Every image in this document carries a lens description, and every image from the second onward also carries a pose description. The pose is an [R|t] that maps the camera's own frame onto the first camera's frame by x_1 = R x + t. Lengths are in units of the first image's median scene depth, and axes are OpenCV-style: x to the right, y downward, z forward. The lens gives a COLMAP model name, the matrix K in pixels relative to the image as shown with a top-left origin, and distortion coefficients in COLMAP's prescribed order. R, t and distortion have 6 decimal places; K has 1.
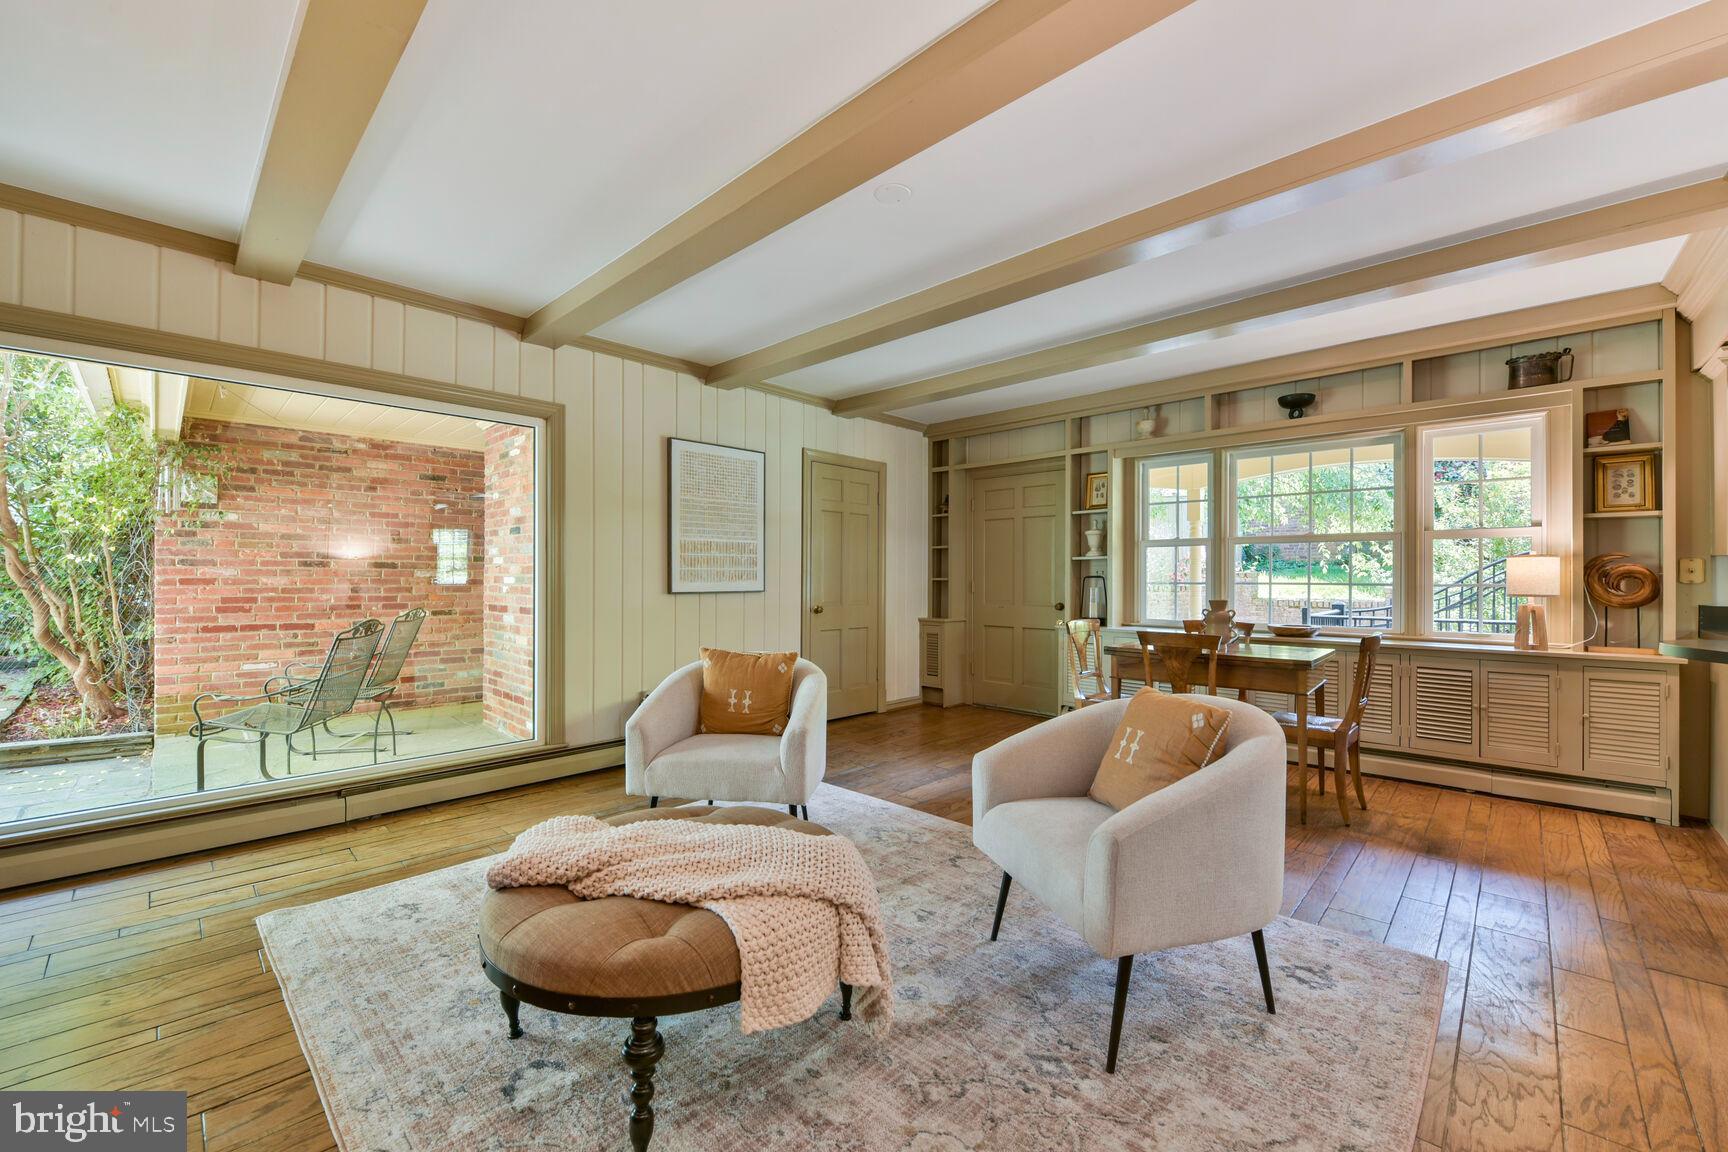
lens RADIAL K [[682.4, 0, 864.1], [0, 682.4, 577.2], [0, 0, 1]] dist [-0.008152, -0.000329]
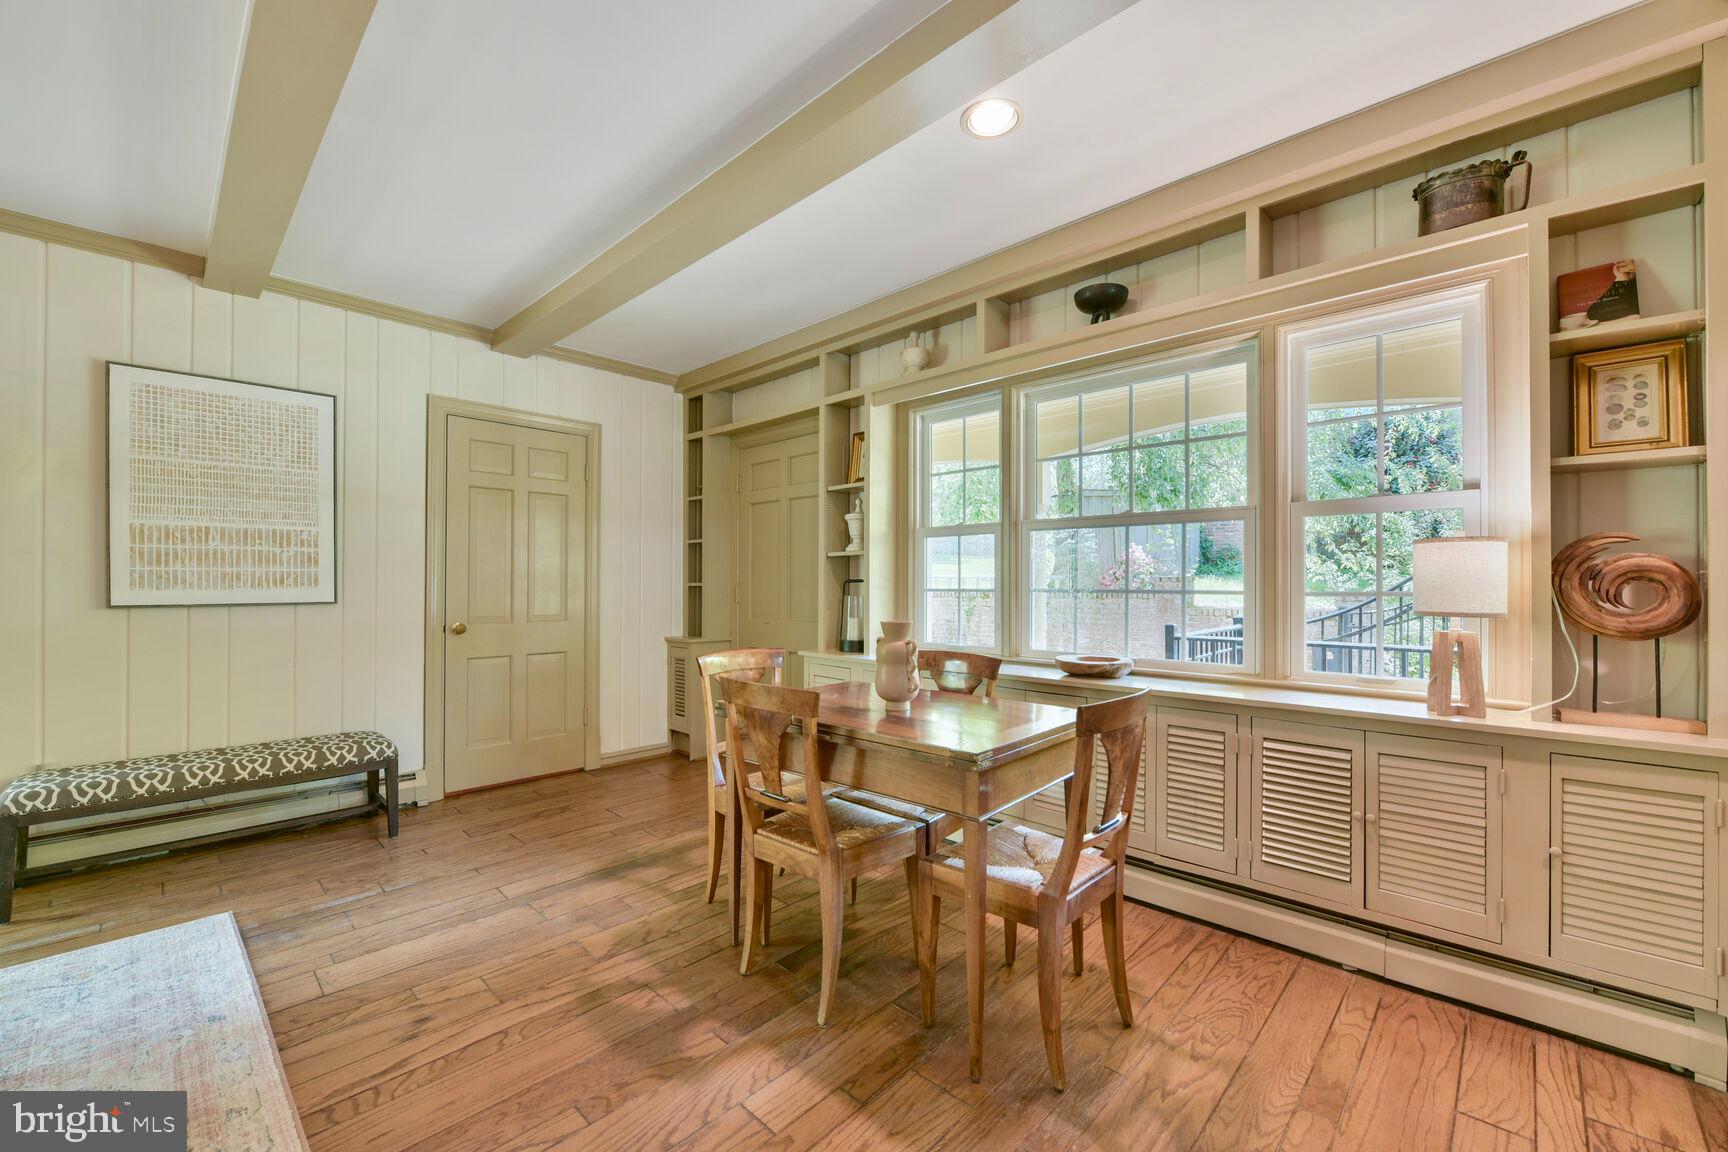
lens RADIAL K [[682.4, 0, 863.6], [0, 682.4, 581.0], [0, 0, 1]] dist [-0.008152, -0.000329]
pose [[0.999998, -0.001320, 0.001349, 0.485675], [0.001322, 0.999997, -0.002115, 0.001644], [-0.001346, 0.002117, 0.999997, 0.436202]]
